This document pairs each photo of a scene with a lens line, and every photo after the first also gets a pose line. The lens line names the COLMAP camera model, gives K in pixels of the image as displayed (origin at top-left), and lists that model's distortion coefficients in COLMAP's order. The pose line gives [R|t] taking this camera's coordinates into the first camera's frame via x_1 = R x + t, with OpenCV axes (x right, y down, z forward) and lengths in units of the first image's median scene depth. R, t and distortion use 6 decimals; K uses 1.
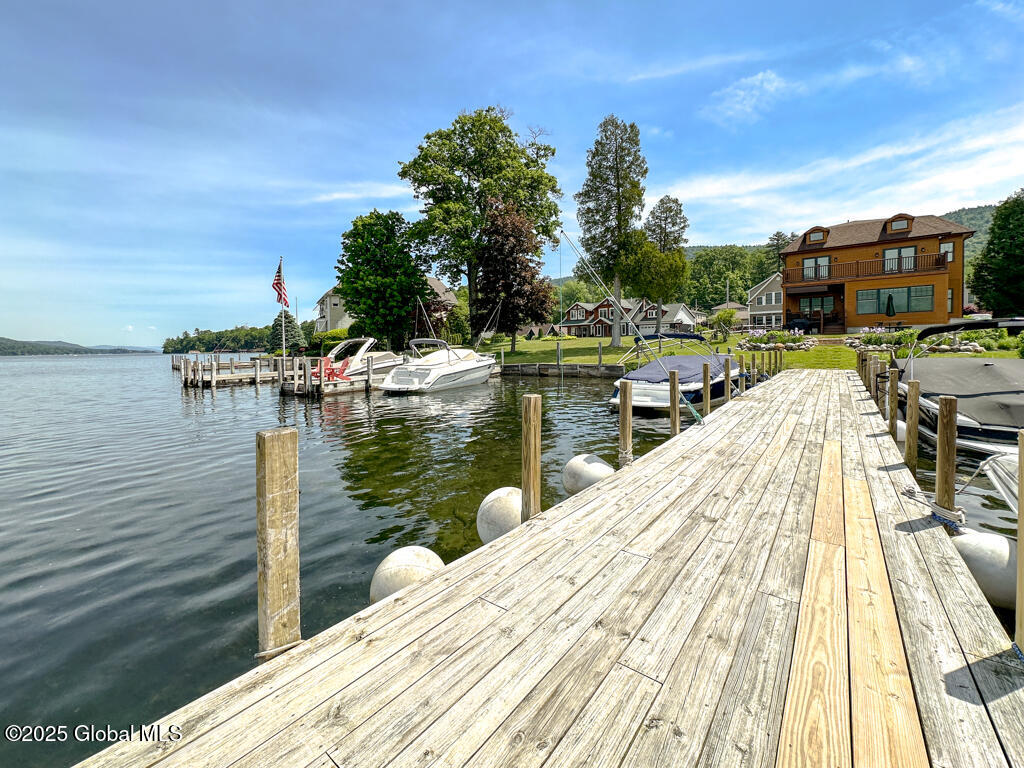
lens RADIAL K [[404.3, 0, 543.7], [0, 404.3, 353.2], [0, 0, 1]] dist [-0.000460, 0.000162]
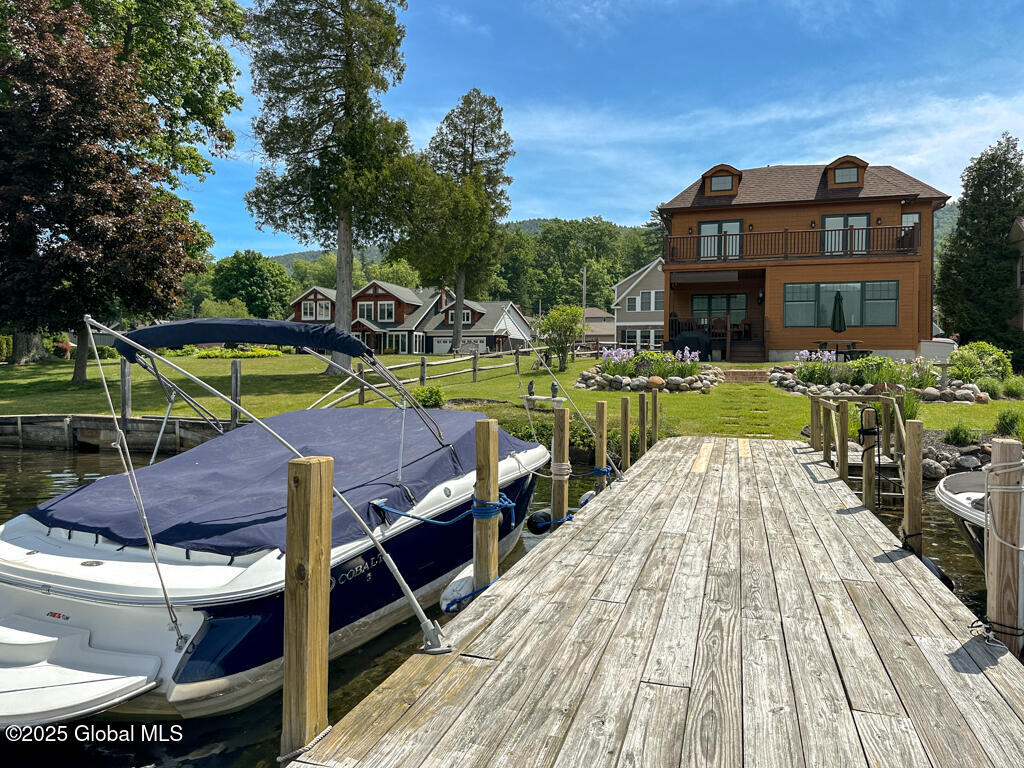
lens RADIAL K [[691.1, 0, 531.0], [0, 691.1, 376.0], [0, 0, 1]] dist [0.094762, -0.160705]
pose [[0.941932, 0.024703, 0.334894, 0.228036], [-0.019514, 0.999632, -0.018851, -0.008917], [-0.335237, 0.011221, 0.942067, 0.371897]]
